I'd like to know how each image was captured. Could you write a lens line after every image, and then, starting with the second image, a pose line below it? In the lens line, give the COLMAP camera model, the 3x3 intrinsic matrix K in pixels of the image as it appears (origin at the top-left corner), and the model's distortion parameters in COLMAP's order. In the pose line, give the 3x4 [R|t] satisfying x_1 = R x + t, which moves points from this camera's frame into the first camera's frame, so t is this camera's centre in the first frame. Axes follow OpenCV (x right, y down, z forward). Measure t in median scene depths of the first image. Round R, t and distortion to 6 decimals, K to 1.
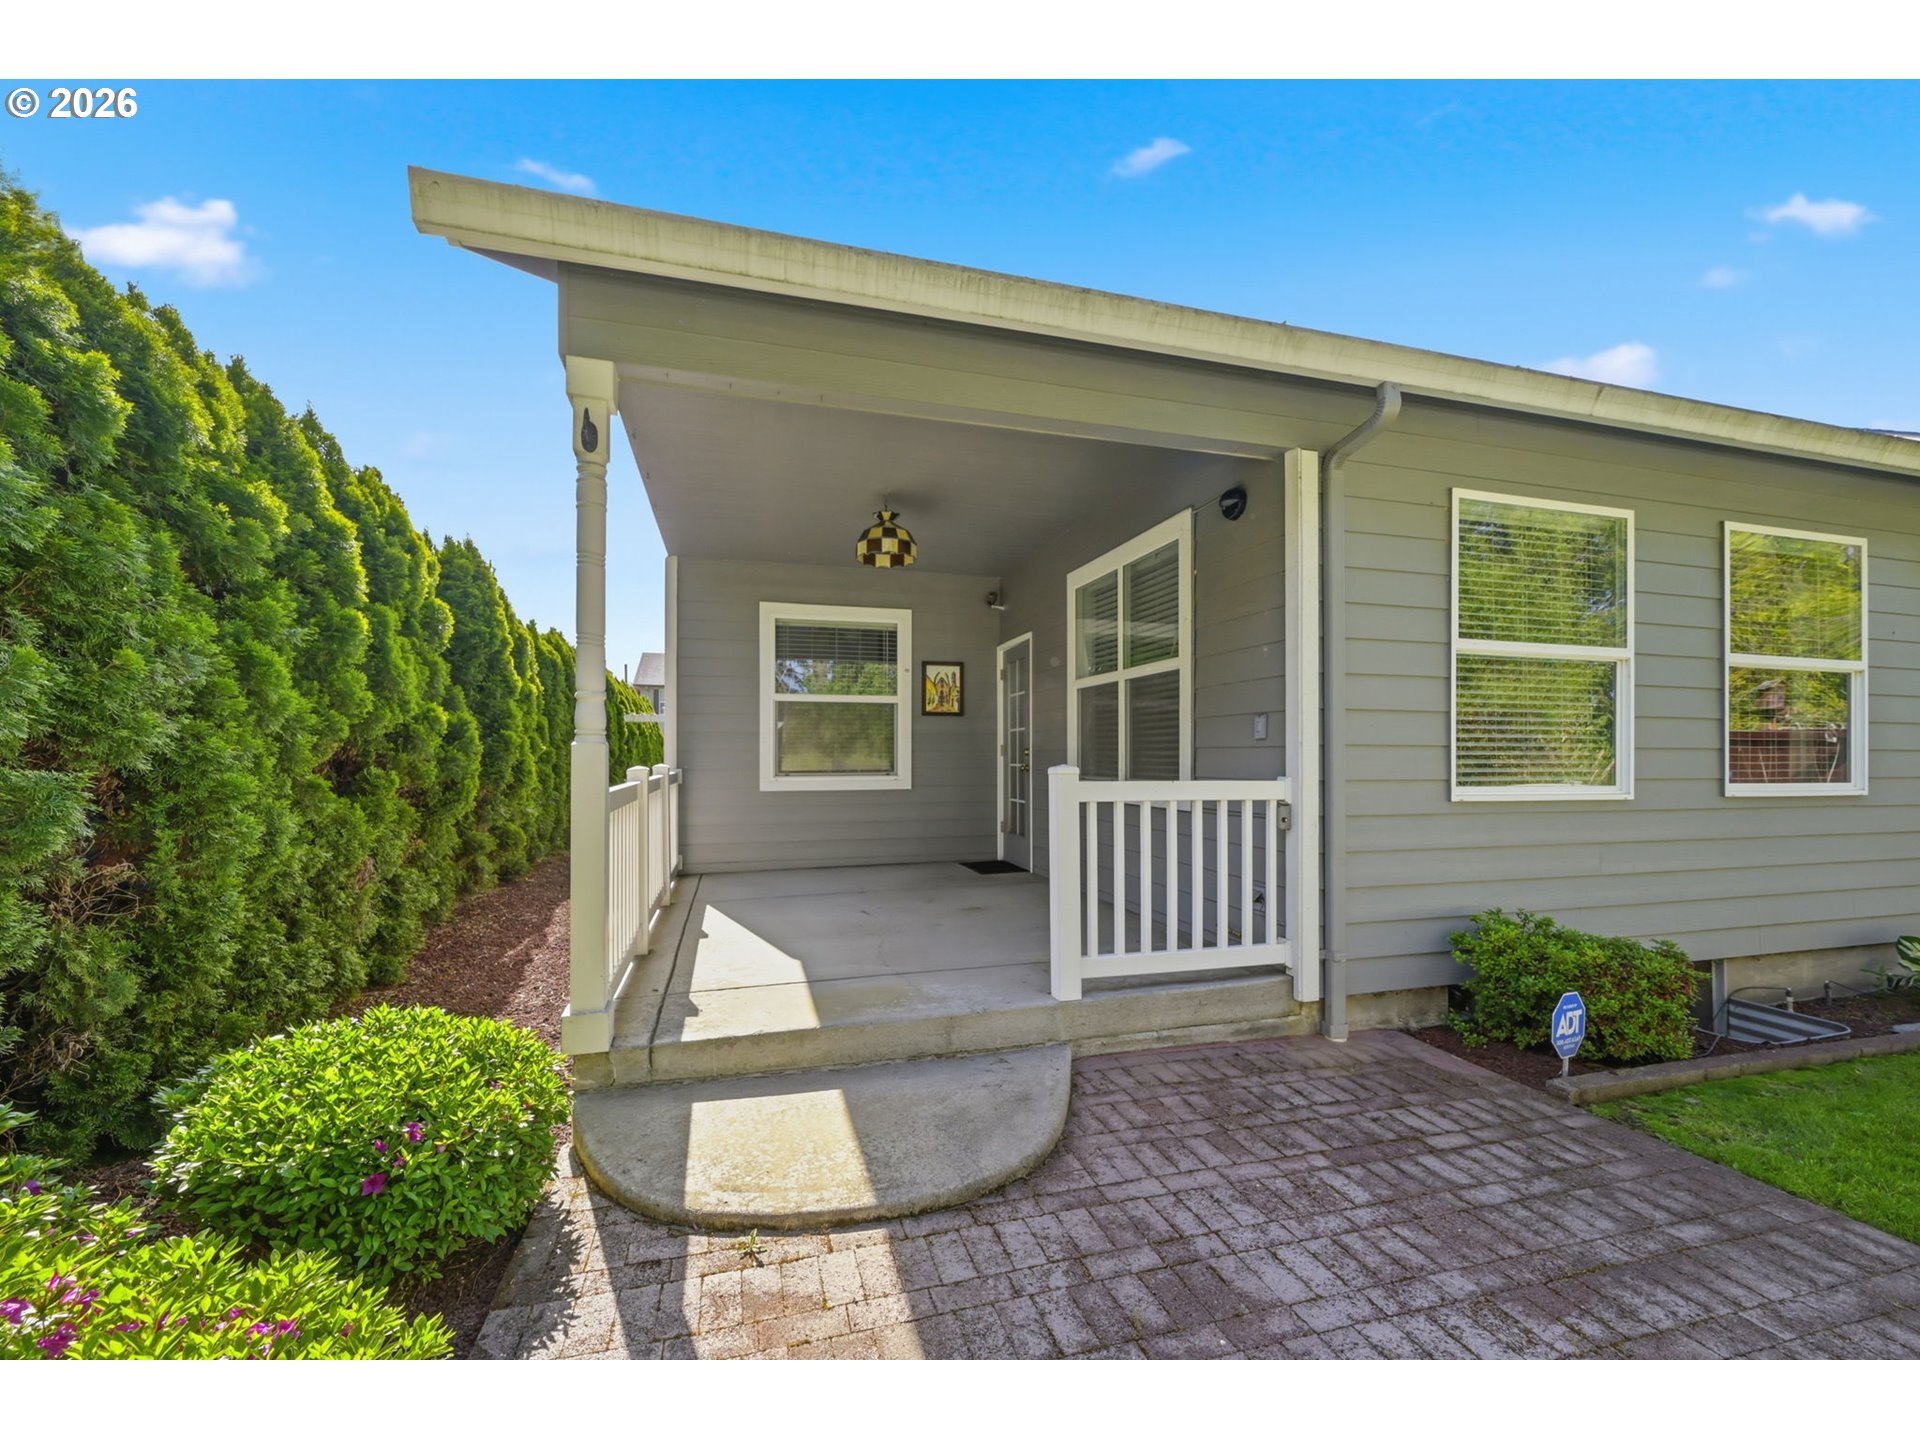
lens RADIAL K [[782.8, 0, 957.6], [0, 782.8, 751.8], [0, 0, 1]] dist [-0.001855, 0.000203]
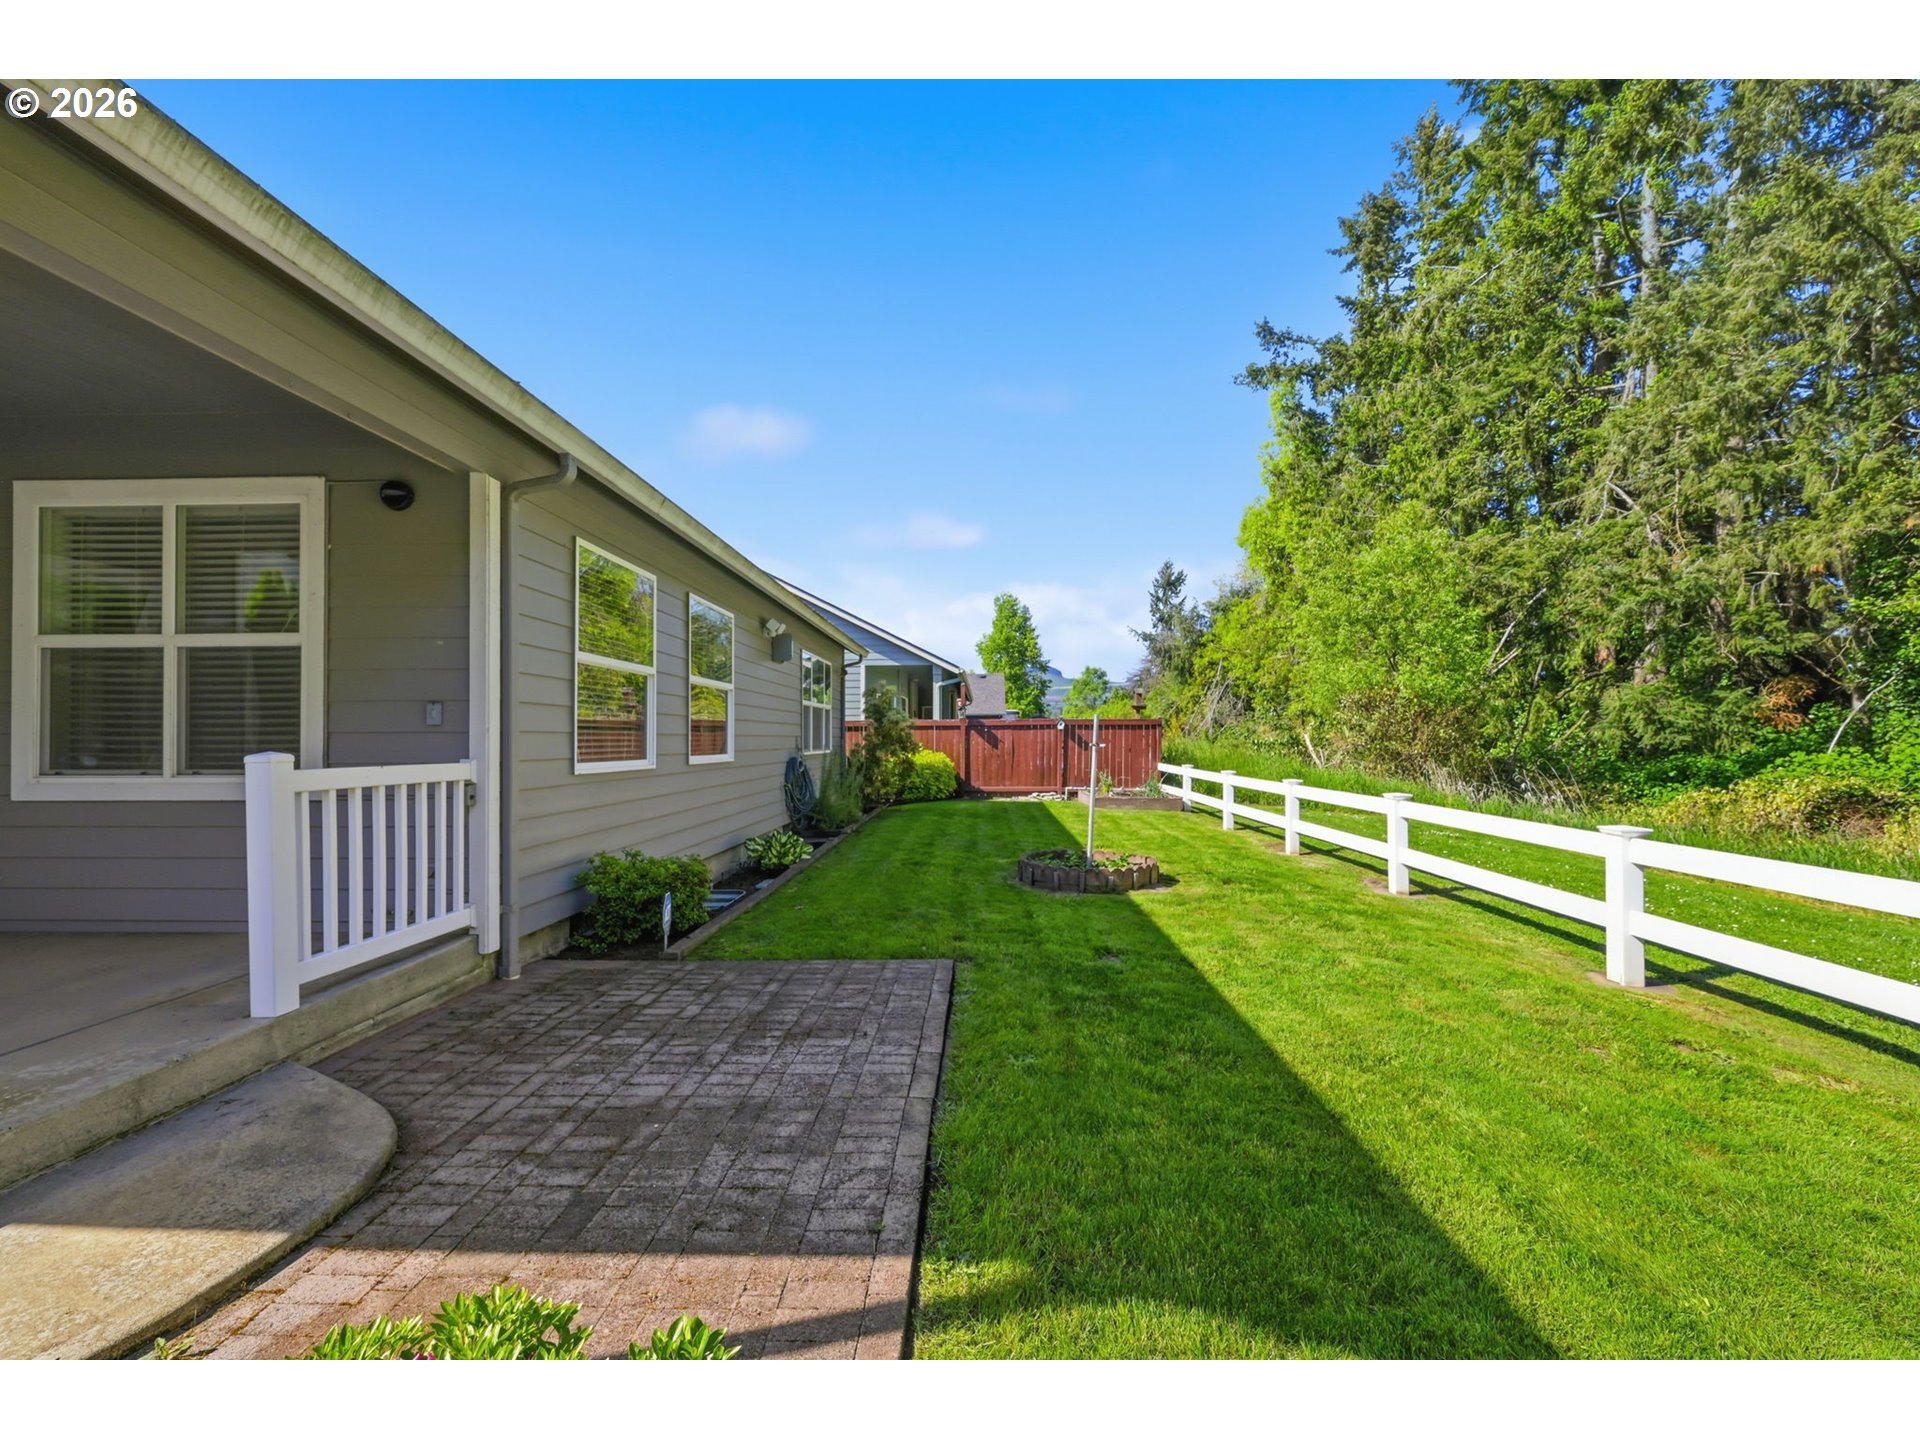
lens RADIAL K [[799.8, 0, 960.0], [0, 799.8, 720.0], [0, 0, 1]] dist [-0.000239, 0.000082]
pose [[0.293687, 0.019179, 0.955709, -0.515150], [-0.002444, 0.999810, -0.019313, -0.004182], [-0.955899, 0.003336, 0.293678, -0.014687]]
